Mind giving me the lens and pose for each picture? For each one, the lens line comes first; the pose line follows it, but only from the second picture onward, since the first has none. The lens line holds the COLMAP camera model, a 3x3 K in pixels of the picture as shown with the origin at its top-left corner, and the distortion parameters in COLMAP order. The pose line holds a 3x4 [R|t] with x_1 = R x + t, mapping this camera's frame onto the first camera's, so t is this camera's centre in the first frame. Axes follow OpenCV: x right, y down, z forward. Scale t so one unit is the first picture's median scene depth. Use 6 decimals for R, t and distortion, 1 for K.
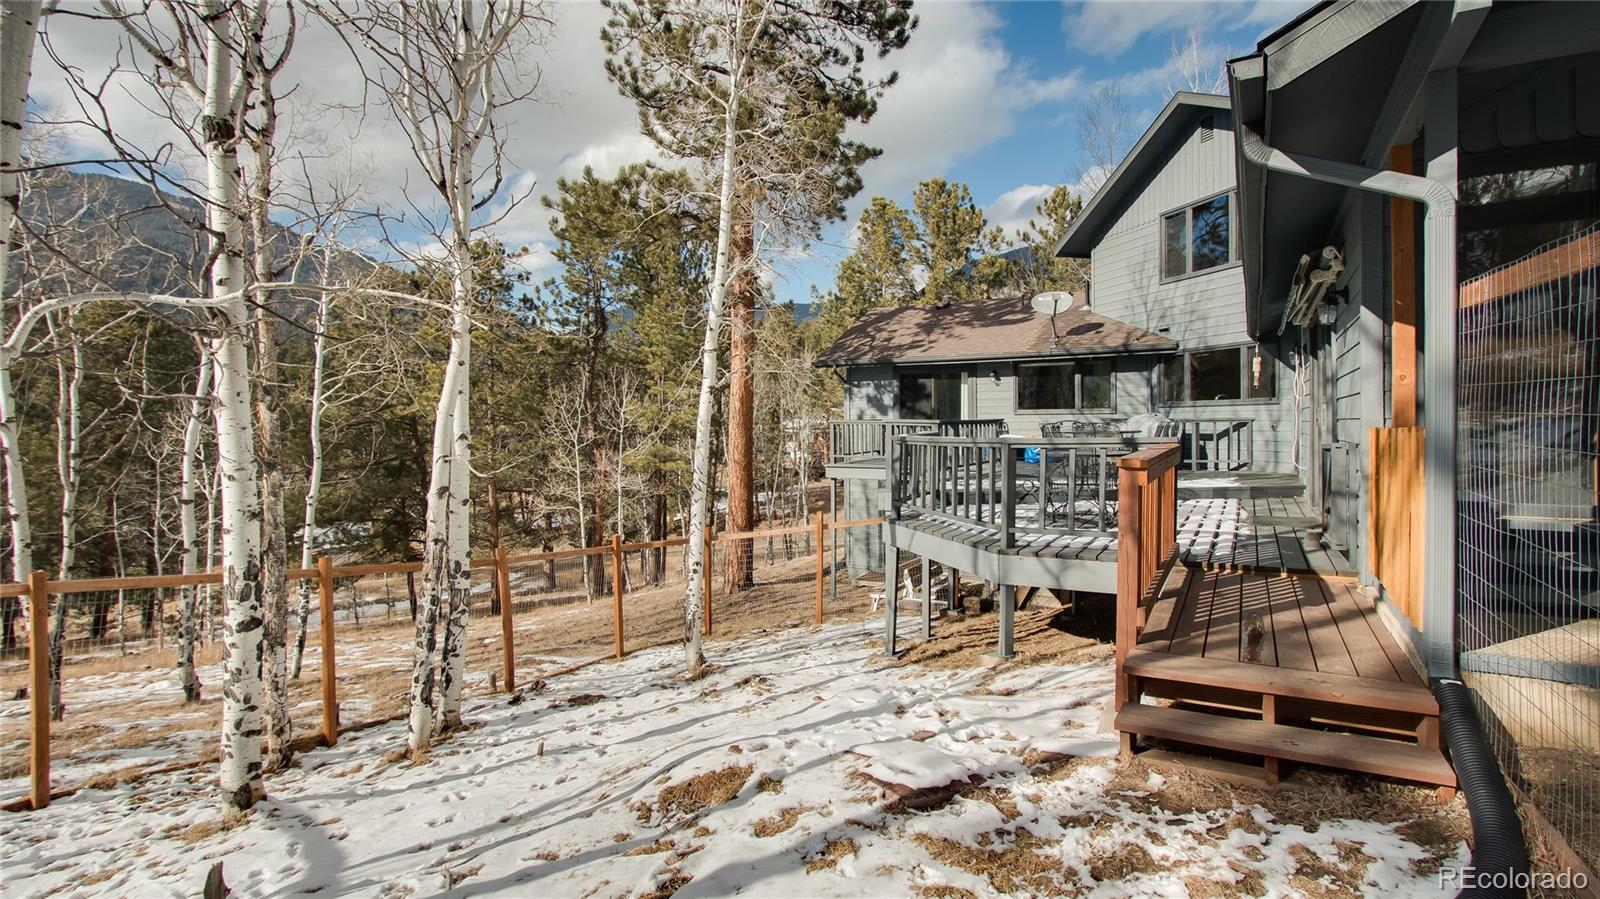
lens RADIAL K [[776.0, 0, 808.8], [0, 776.0, 452.9], [0, 0, 1]] dist [-0.016439, 0.000106]
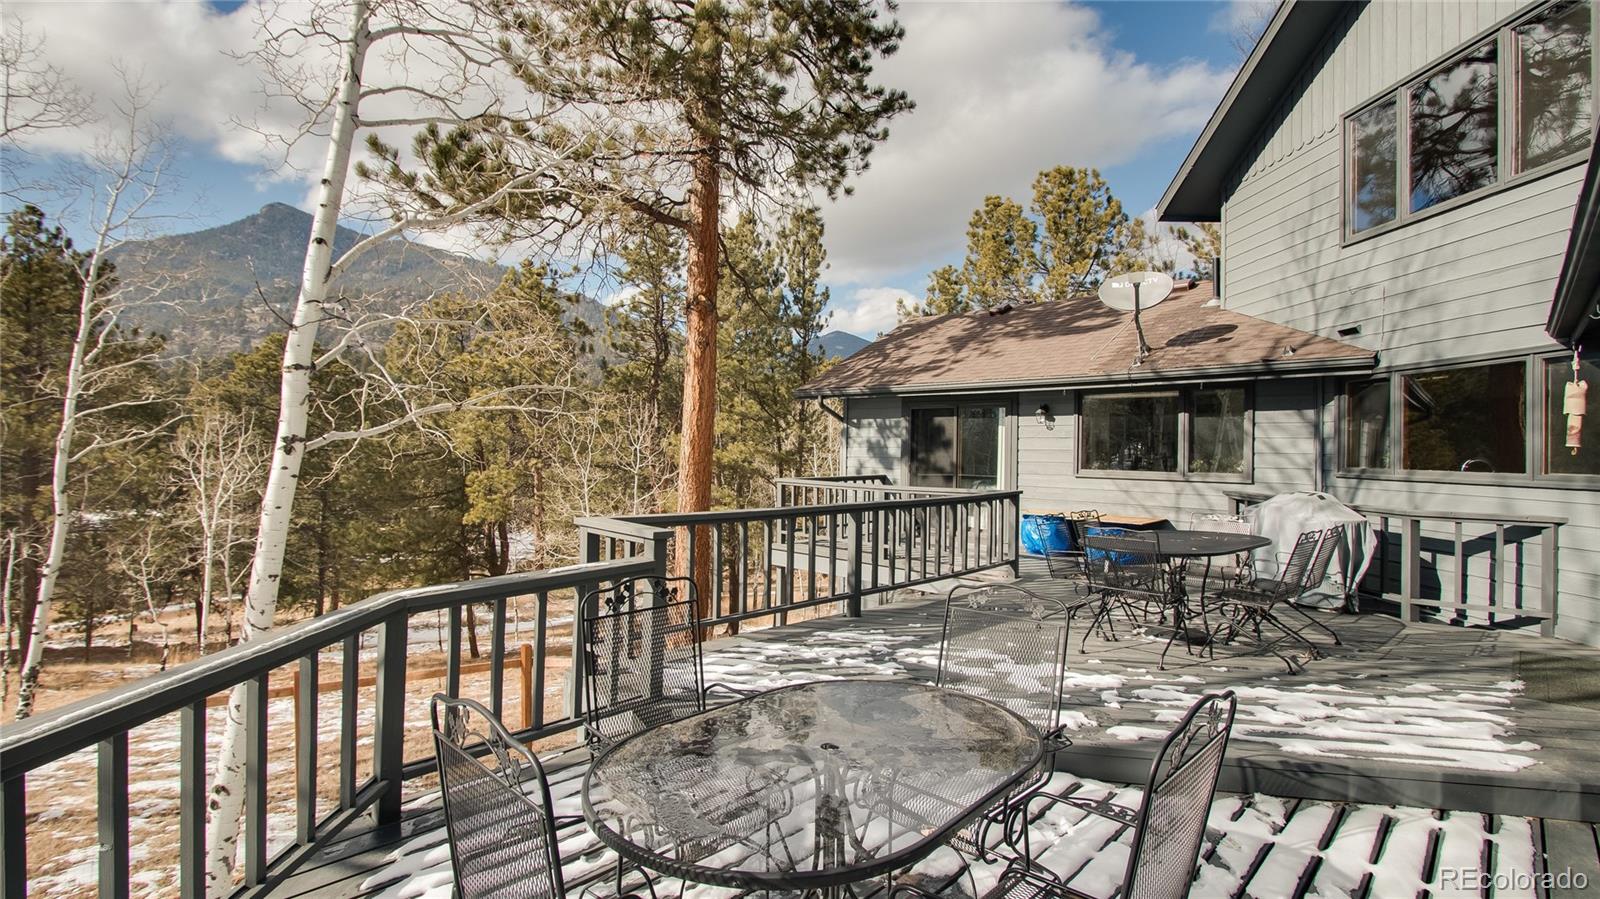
lens RADIAL K [[738.4, 0, 800.6], [0, 738.4, 464.6], [0, 0, 1]] dist [-0.018067, -0.000073]
pose [[0.968215, 0.022421, -0.249112, 0.209898], [-0.026568, 0.999559, -0.013298, -0.048425], [0.248704, 0.019494, 0.968383, 0.399402]]
